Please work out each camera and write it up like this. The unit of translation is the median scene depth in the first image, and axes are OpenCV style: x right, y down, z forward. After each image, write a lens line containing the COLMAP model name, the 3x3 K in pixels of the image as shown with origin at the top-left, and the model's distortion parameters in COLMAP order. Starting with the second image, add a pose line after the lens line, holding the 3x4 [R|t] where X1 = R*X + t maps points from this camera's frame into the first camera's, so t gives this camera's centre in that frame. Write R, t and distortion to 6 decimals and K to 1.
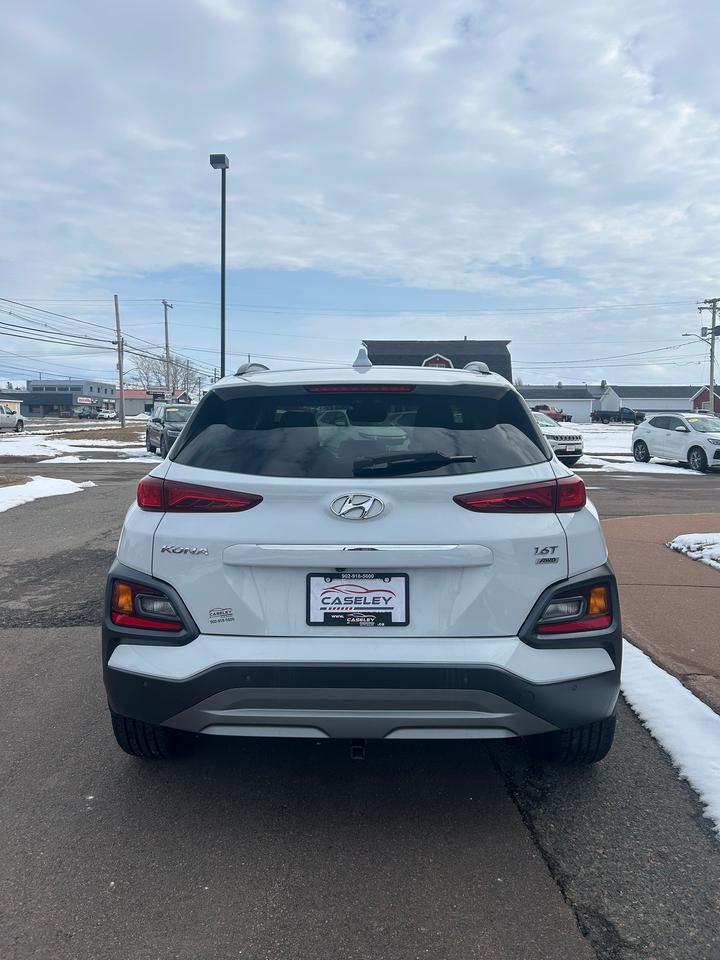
lens RADIAL K [[728.1, 0, 364.3], [0, 728.1, 522.2], [0, 0, 1]] dist [0.033575, -0.008181]
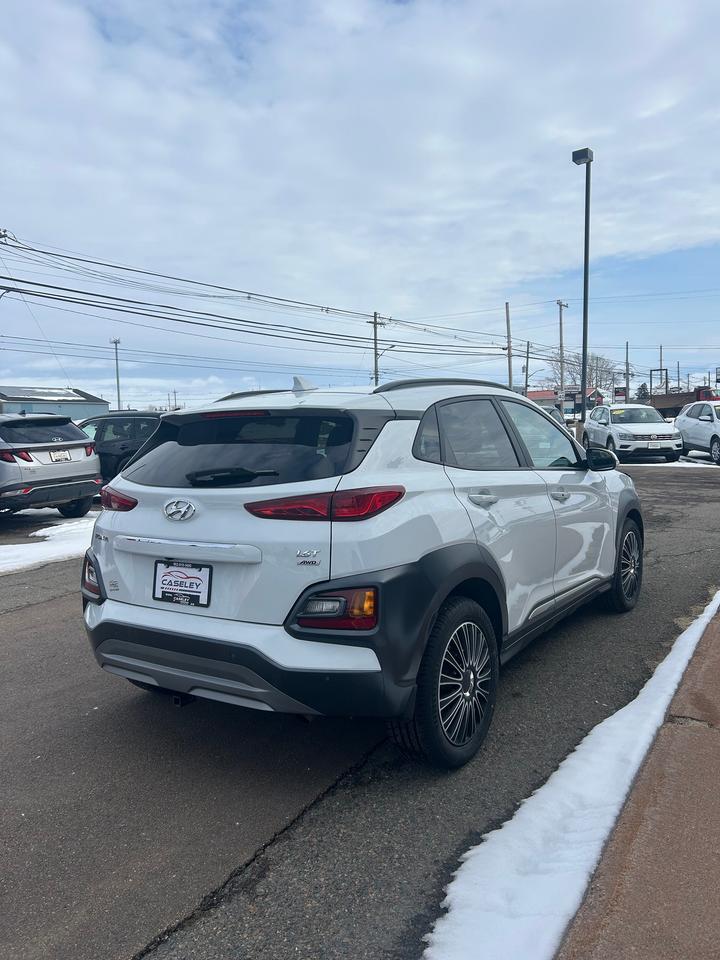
lens RADIAL K [[724.8, 0, 338.9], [0, 724.8, 540.3], [0, 0, 1]] dist [0.060609, -0.042480]
pose [[0.834448, 0.053213, -0.548511, 0.769121], [-0.040227, 0.998553, 0.035675, -0.021106], [0.549616, -0.007704, 0.835382, 0.075000]]
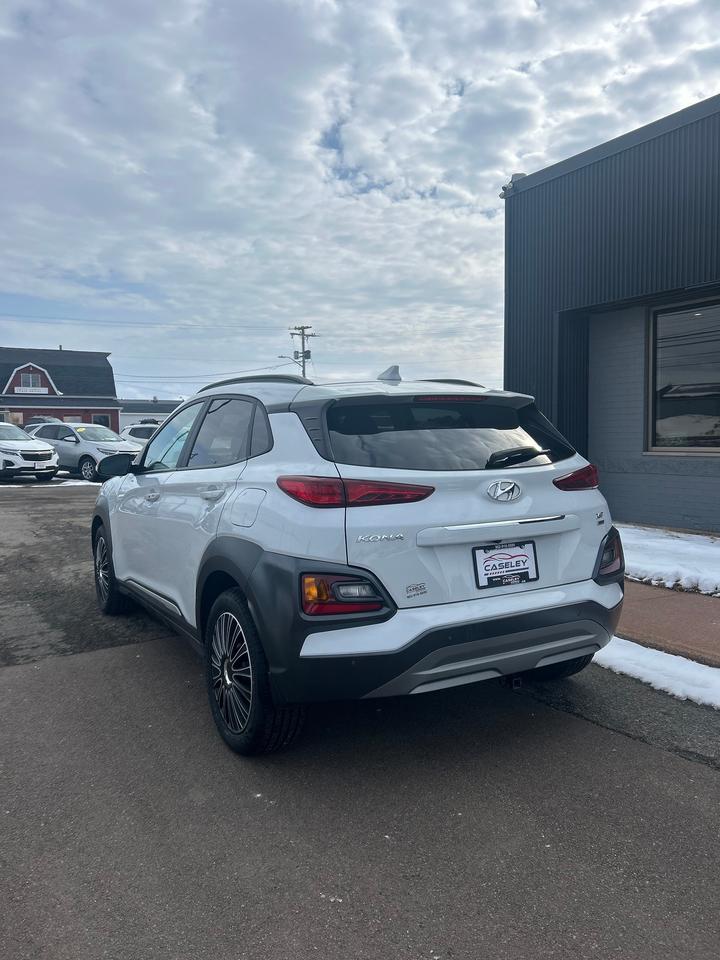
lens RADIAL K [[722.2, 0, 357.8], [0, 722.2, 522.4], [0, 0, 1]] dist [0.042611, -0.038984]
pose [[0.853056, -0.074662, 0.516451, -0.738274], [0.083764, 0.996469, 0.005698, 0.003520], [-0.515053, 0.038399, 0.856298, 0.040899]]
